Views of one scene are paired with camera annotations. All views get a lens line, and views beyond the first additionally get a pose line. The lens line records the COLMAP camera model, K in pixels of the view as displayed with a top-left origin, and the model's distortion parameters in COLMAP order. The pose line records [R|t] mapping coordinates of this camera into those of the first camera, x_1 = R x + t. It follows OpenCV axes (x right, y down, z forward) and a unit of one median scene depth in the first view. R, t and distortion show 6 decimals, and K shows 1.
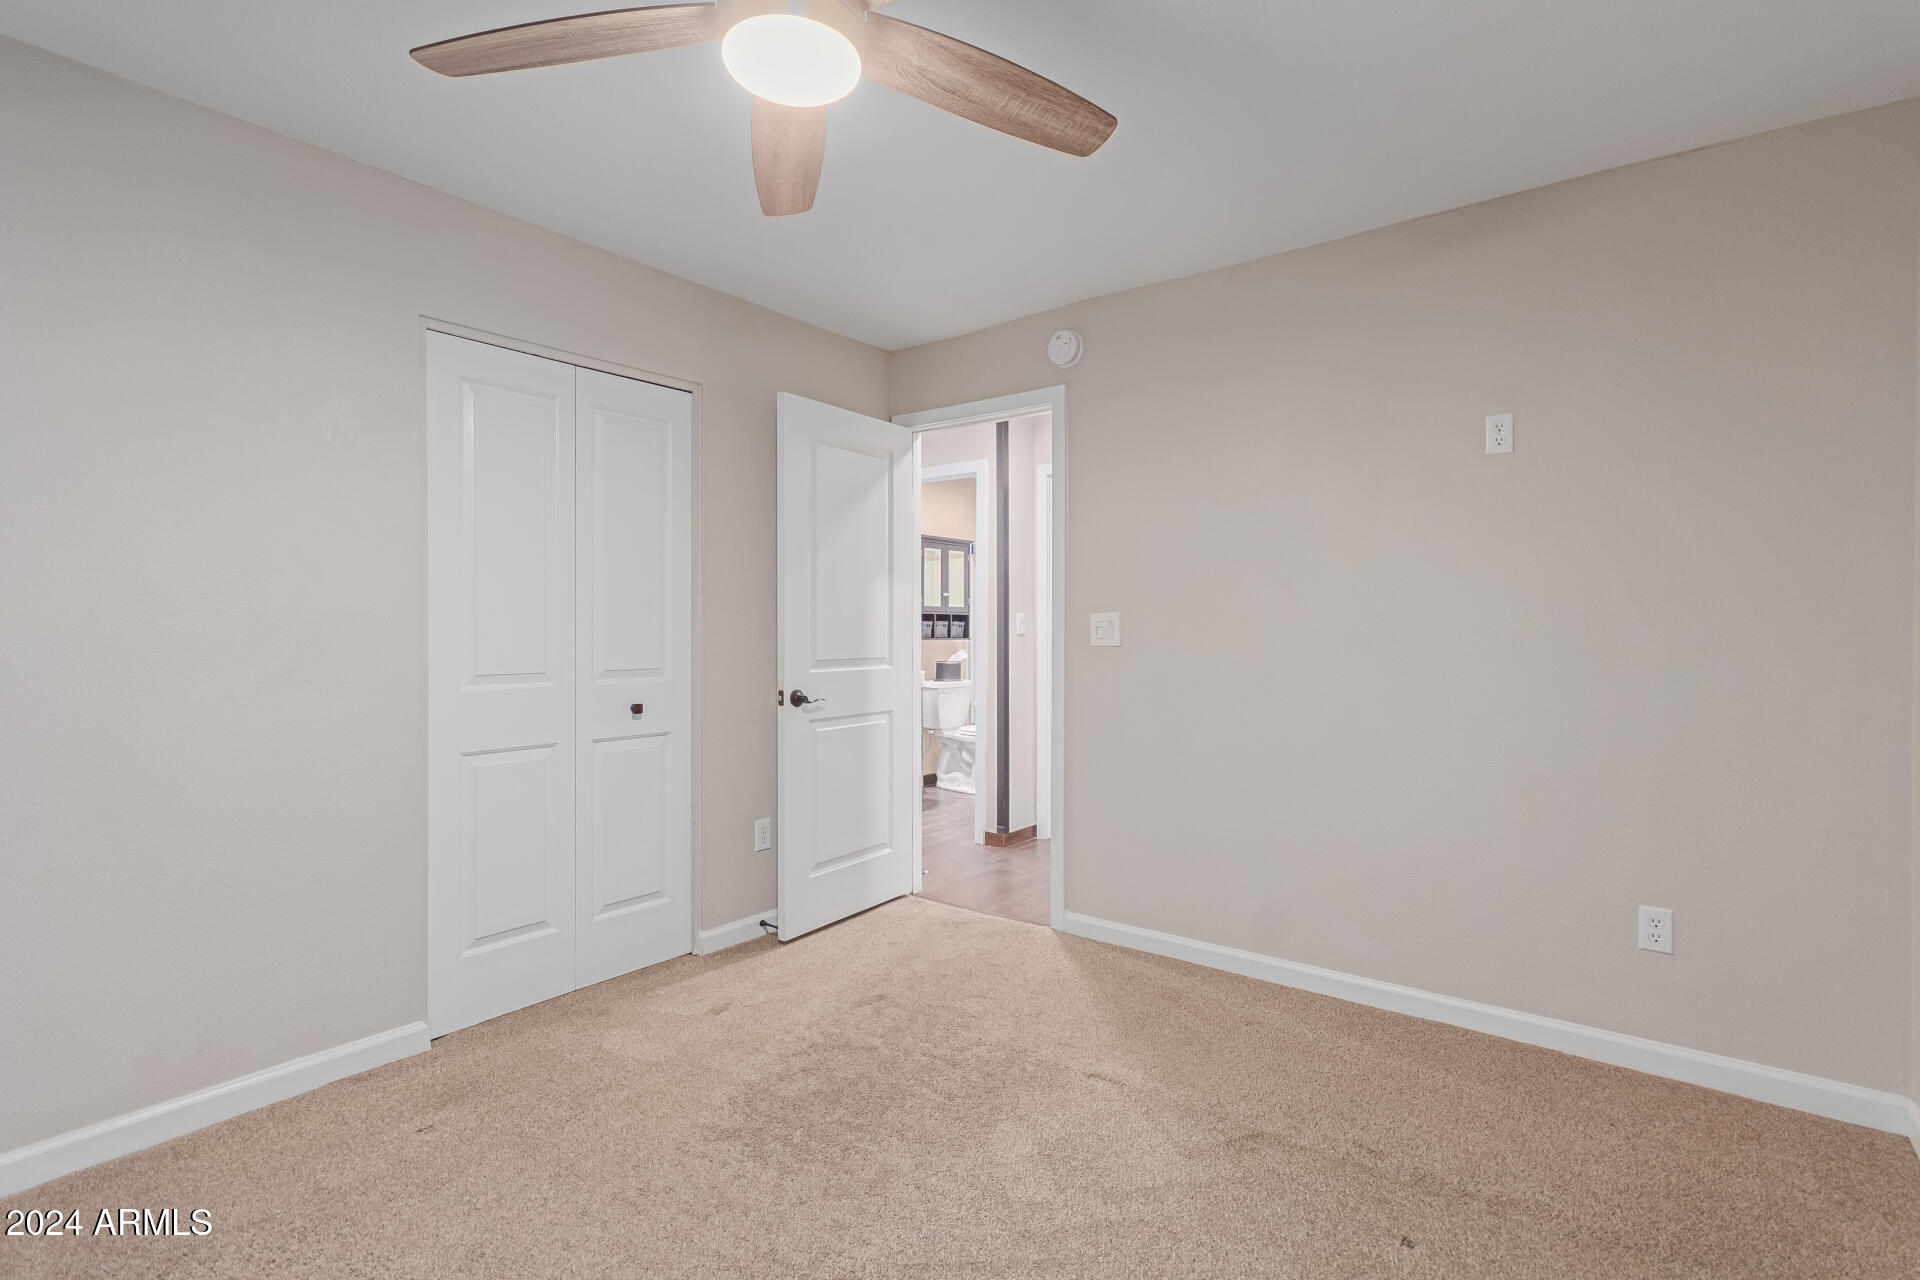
lens RADIAL K [[913.8, 0, 960.0], [0, 913.8, 640.0], [0, 0, 1]] dist [-0.002212, 0.009621]
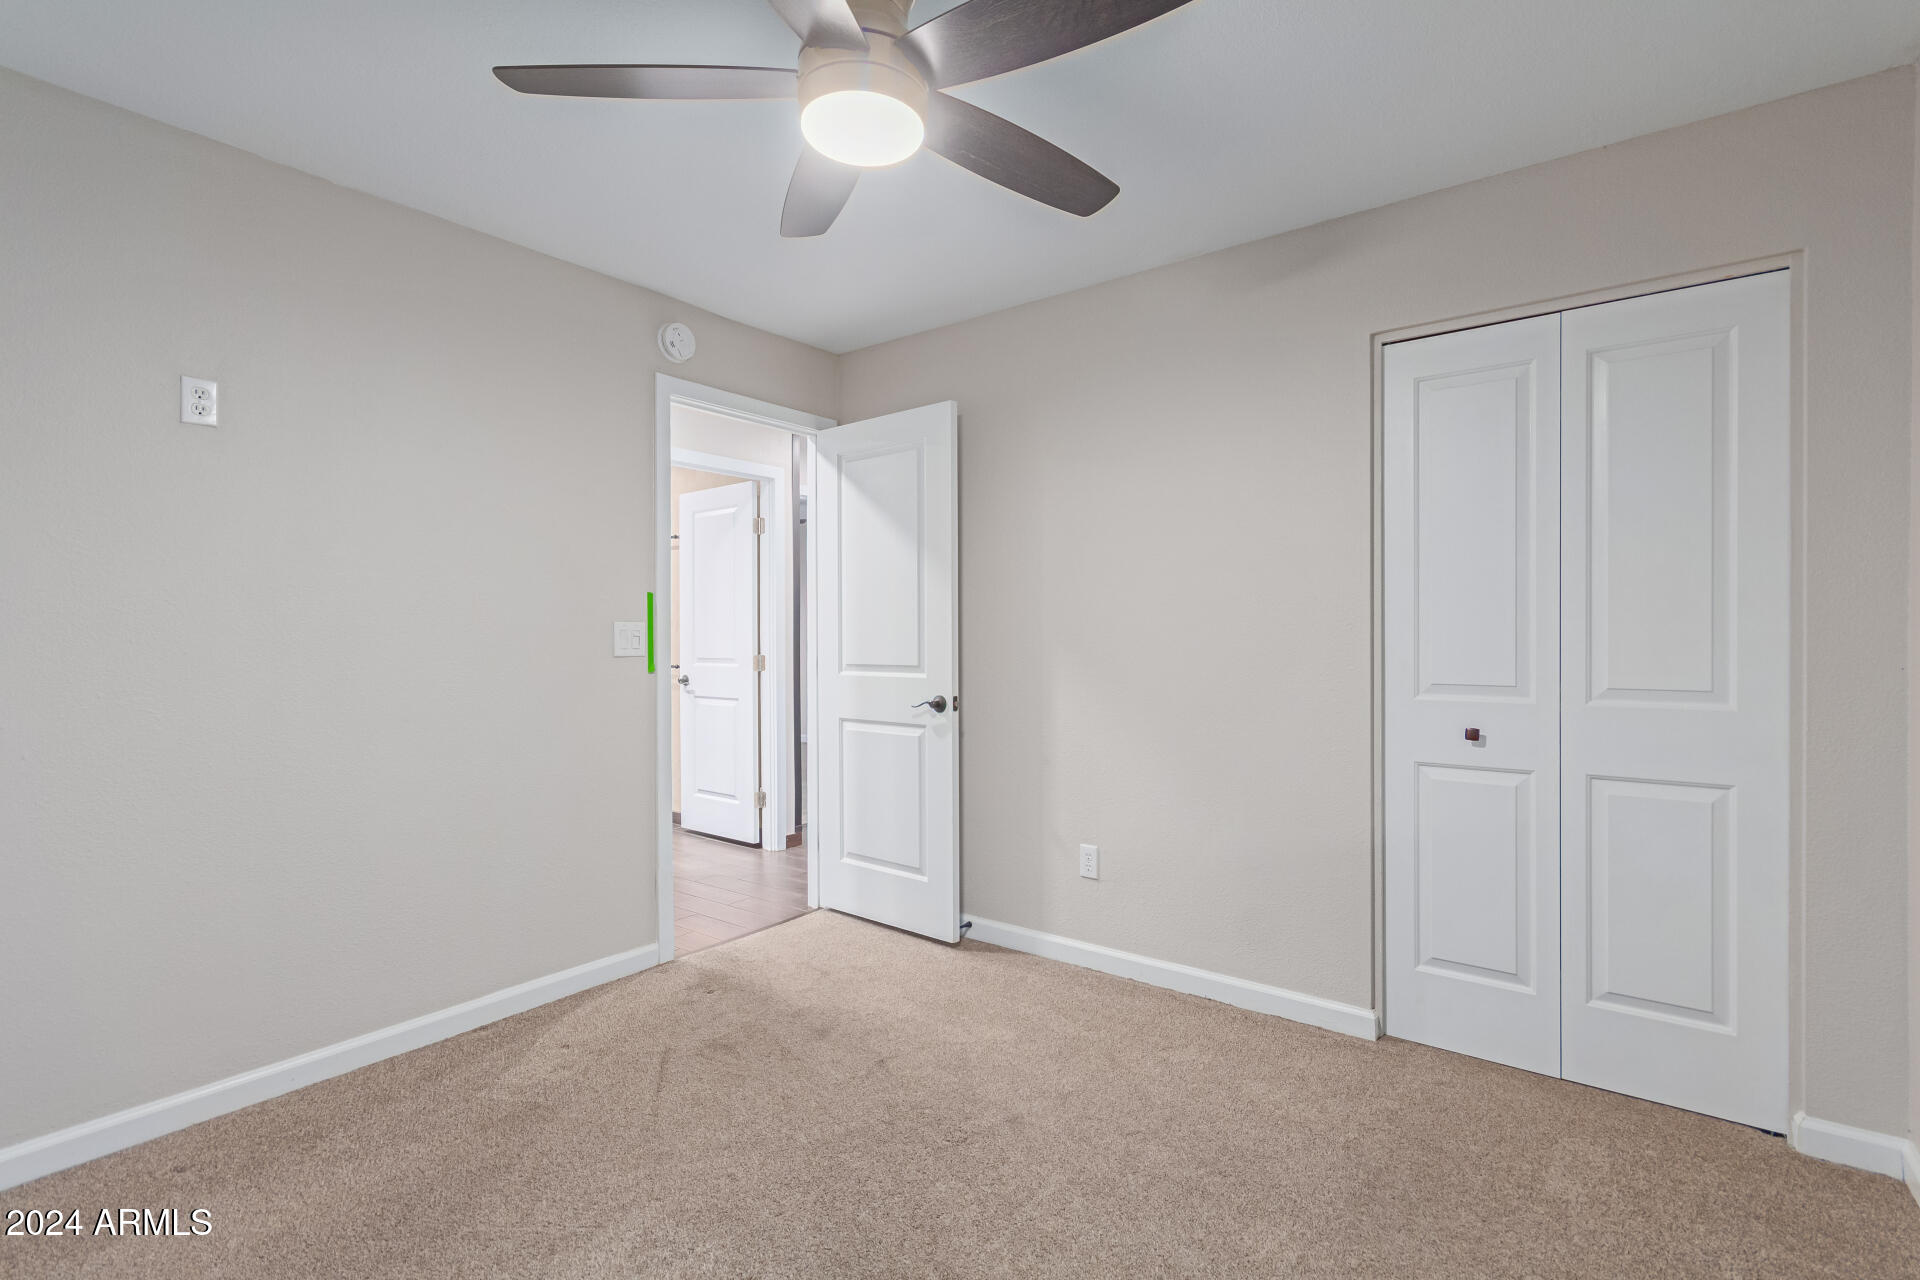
lens RADIAL K [[913.8, 0, 960.0], [0, 913.8, 640.0], [0, 0, 1]] dist [-0.002212, 0.009621]
pose [[0.004694, 0.001905, -0.999987, 0.426142], [-0.014416, 0.999894, 0.001837, 0.000662], [0.999885, 0.014408, 0.004721, 0.501952]]
